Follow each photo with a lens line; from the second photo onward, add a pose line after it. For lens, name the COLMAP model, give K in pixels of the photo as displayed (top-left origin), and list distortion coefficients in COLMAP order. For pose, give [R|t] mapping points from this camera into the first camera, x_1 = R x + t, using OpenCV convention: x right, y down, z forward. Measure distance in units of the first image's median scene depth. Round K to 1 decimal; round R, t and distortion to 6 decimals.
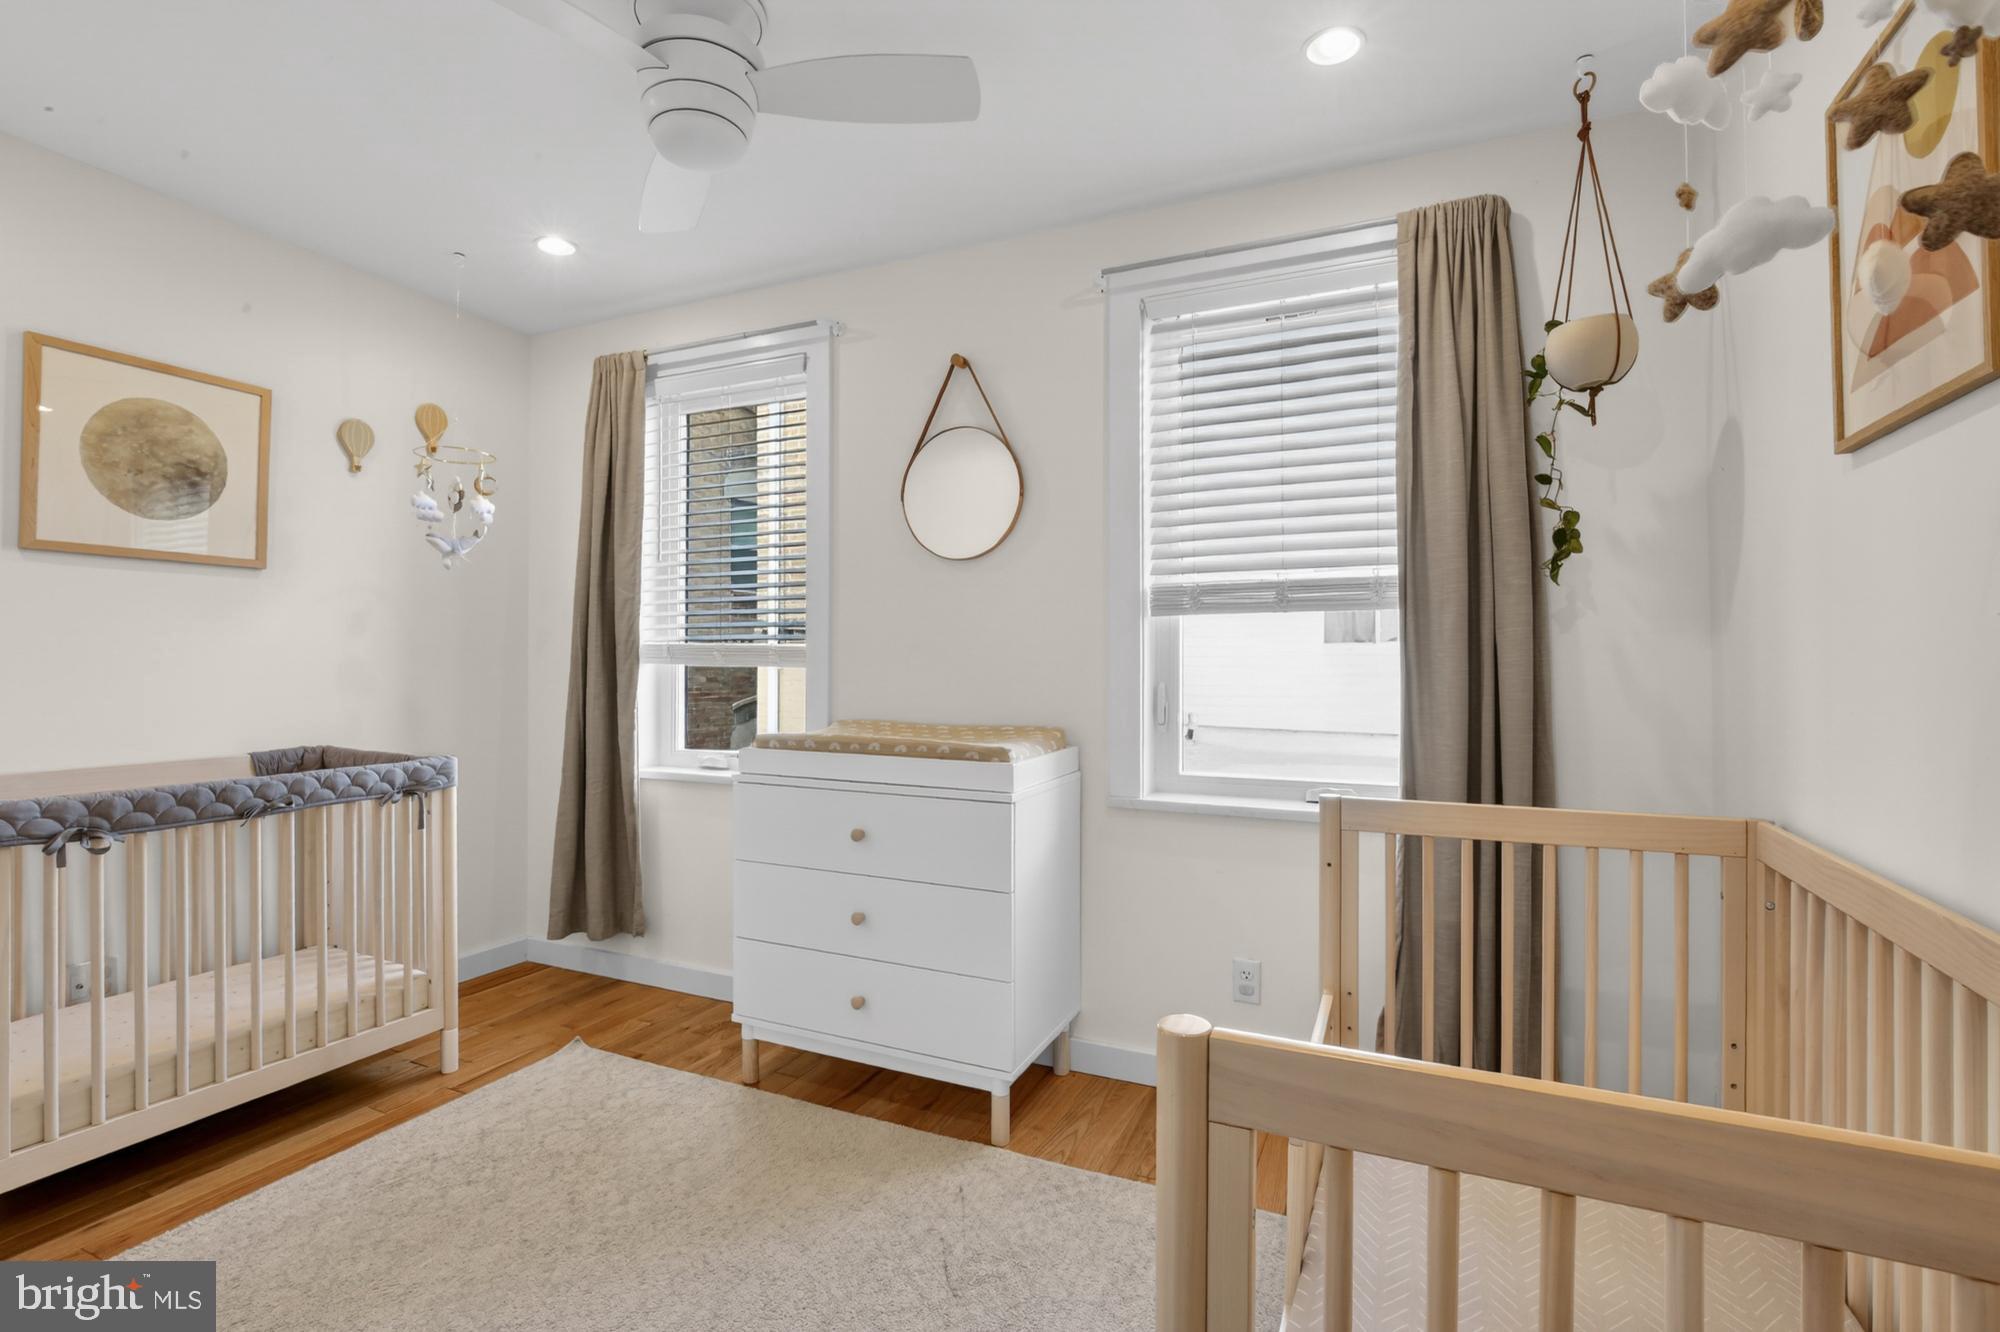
lens RADIAL K [[915.4, 0, 1002.2], [0, 915.4, 669.4], [0, 0, 1]] dist [-0.012378, 0.004300]
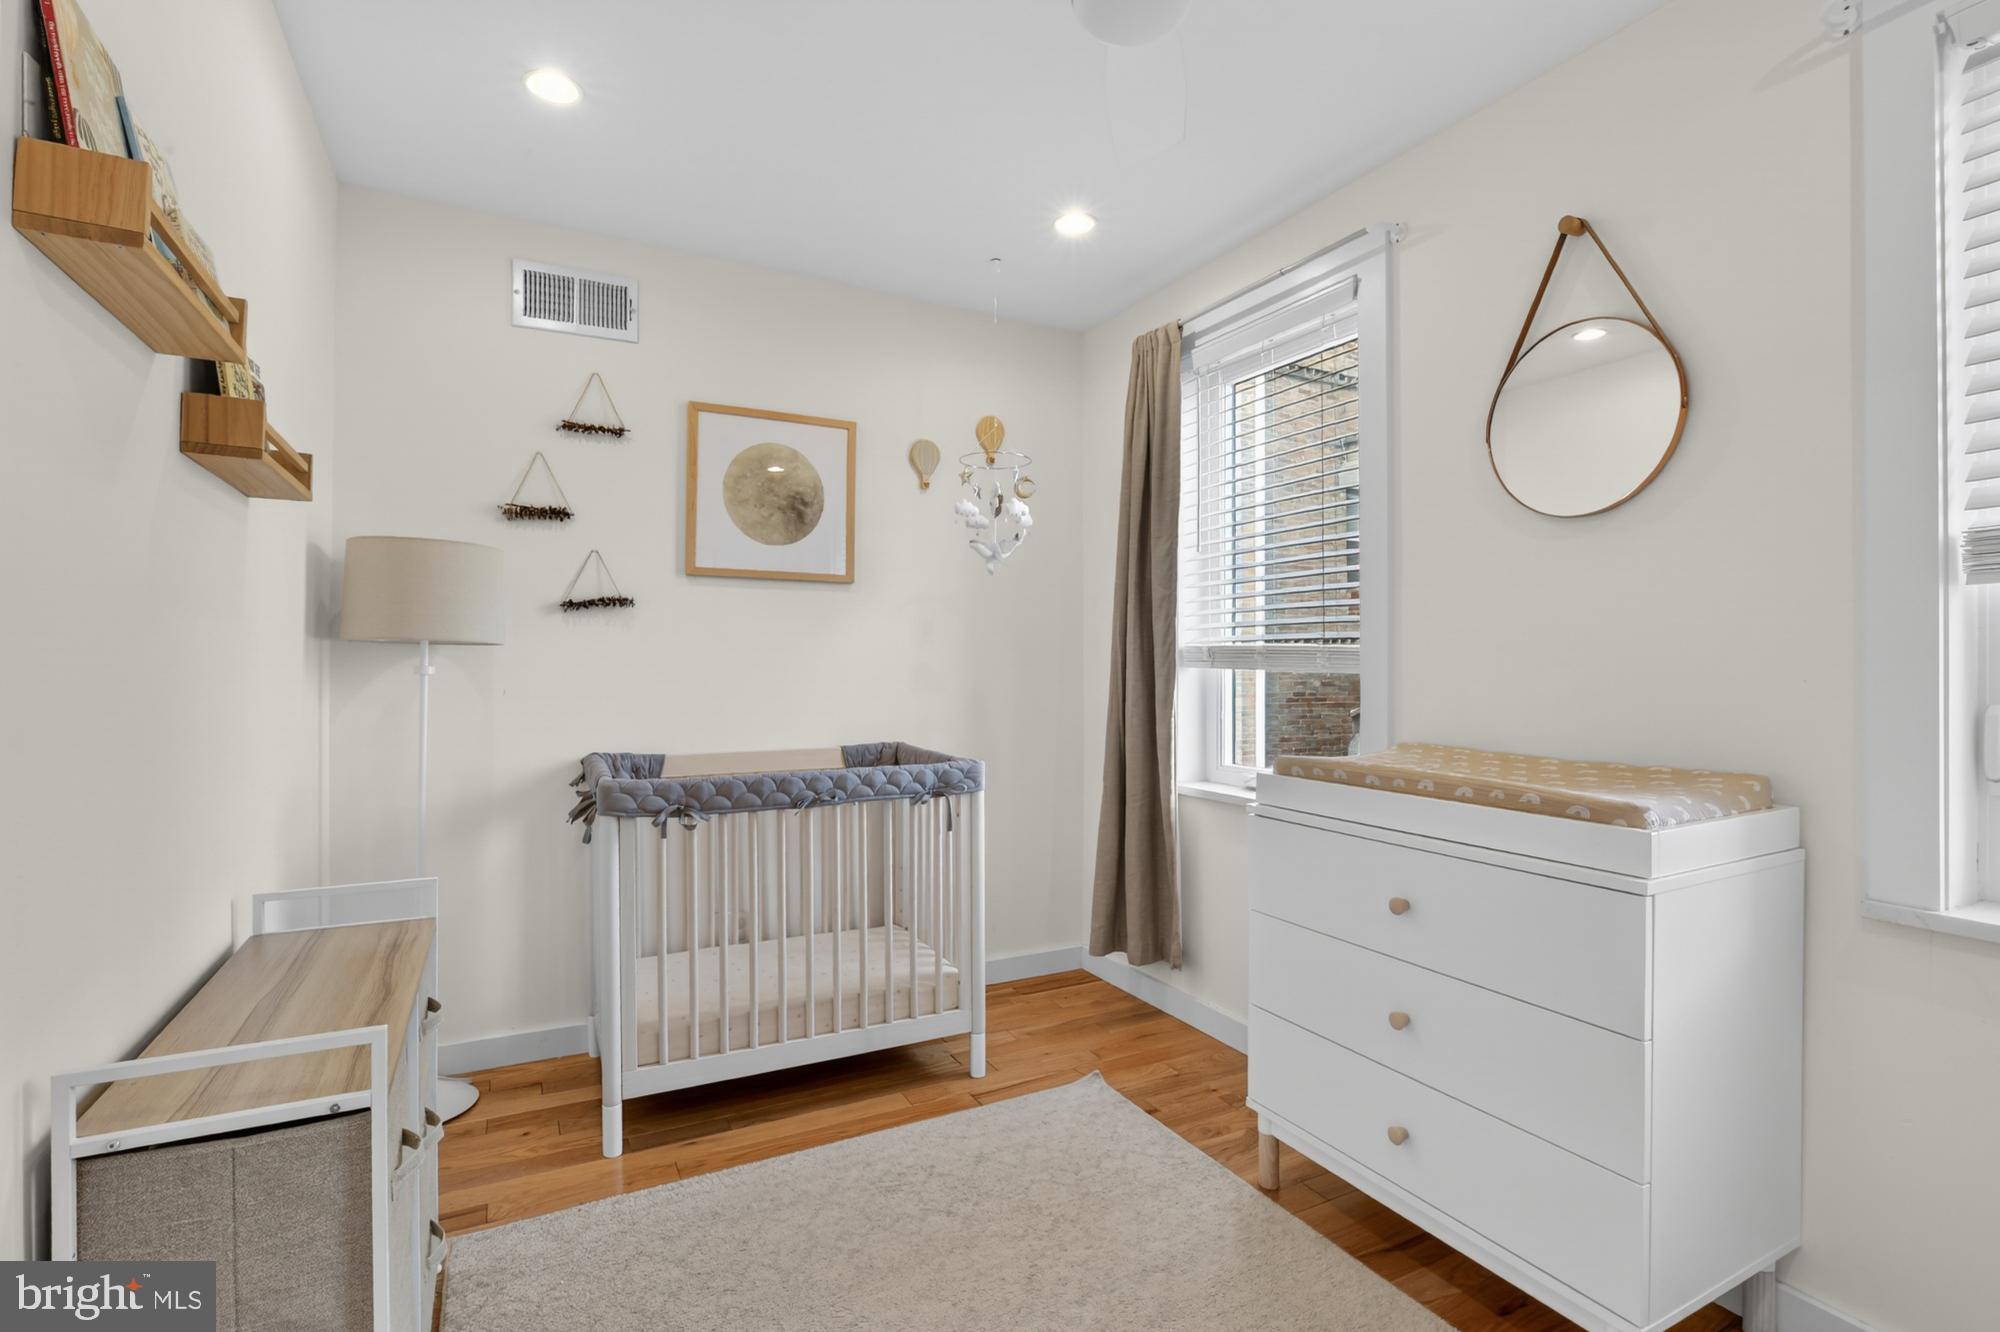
lens RADIAL K [[940.1, 0, 1000.9], [0, 940.1, 666.5], [0, 0, 1]] dist [-0.016868, 0.002879]
pose [[0.788850, 0.001661, -0.614583, 0.045711], [-0.005722, 0.999973, -0.004642, -0.003021], [0.614559, 0.007179, 0.788839, 0.199799]]
